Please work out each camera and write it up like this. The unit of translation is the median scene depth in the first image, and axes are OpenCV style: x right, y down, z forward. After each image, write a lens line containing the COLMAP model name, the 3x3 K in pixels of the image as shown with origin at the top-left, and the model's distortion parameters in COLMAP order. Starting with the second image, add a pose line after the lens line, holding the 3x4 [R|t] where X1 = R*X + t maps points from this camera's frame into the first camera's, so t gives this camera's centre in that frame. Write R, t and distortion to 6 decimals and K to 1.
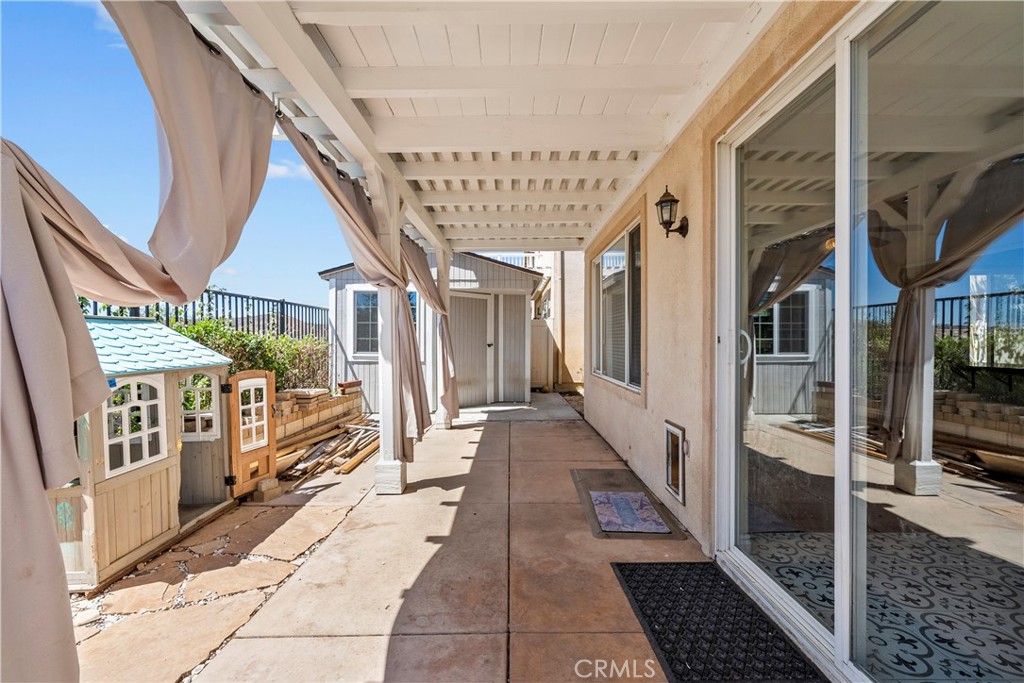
lens RADIAL K [[431.2, 0, 513.1], [0, 431.2, 342.7], [0, 0, 1]] dist [-0.004568, 0.001126]
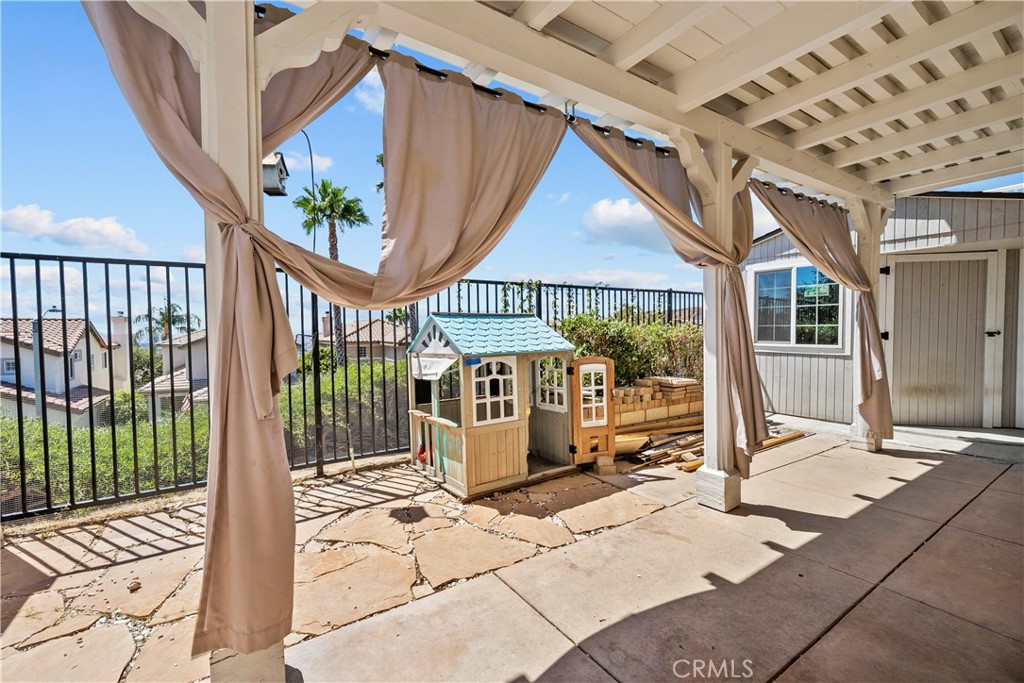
lens RADIAL K [[431.2, 0, 506.2], [0, 431.2, 344.9], [0, 0, 1]] dist [-0.004568, 0.001126]
pose [[0.539571, 0.024860, -0.841573, 0.203041], [0.004388, 0.999467, 0.032338, -0.003129], [0.841928, -0.021142, 0.539175, 0.192847]]
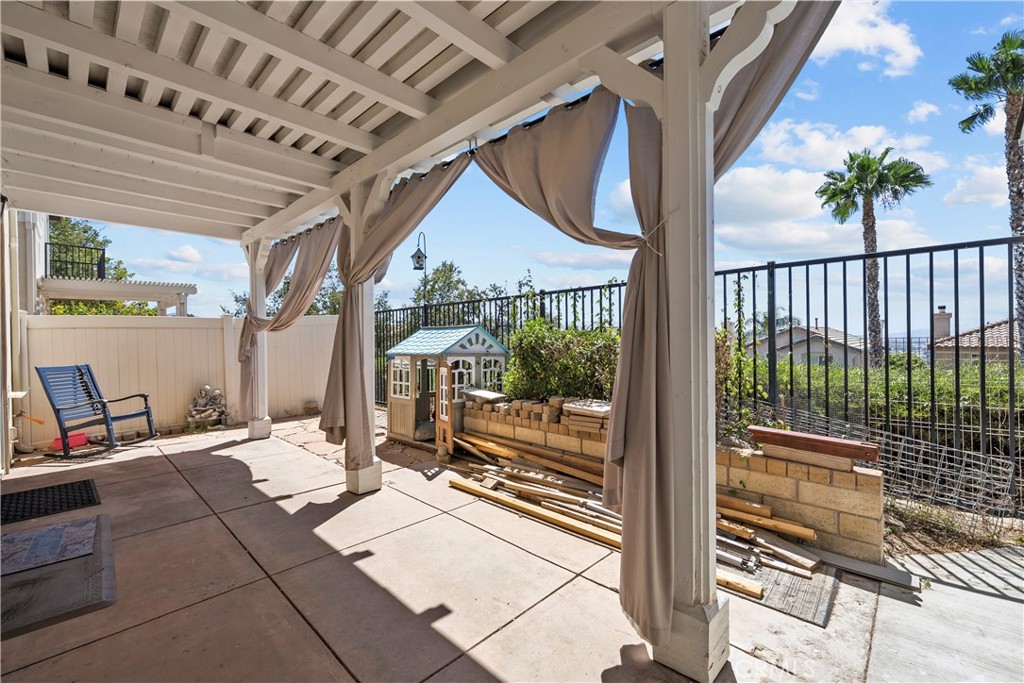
lens RADIAL K [[431.2, 0, 512.3], [0, 431.2, 346.2], [0, 0, 1]] dist [-0.004568, 0.001126]
pose [[-0.699645, 0.024742, -0.714062, 0.184830], [0.011301, 0.999658, 0.023565, -0.011191], [0.714402, 0.008417, -0.699685, 1.956122]]
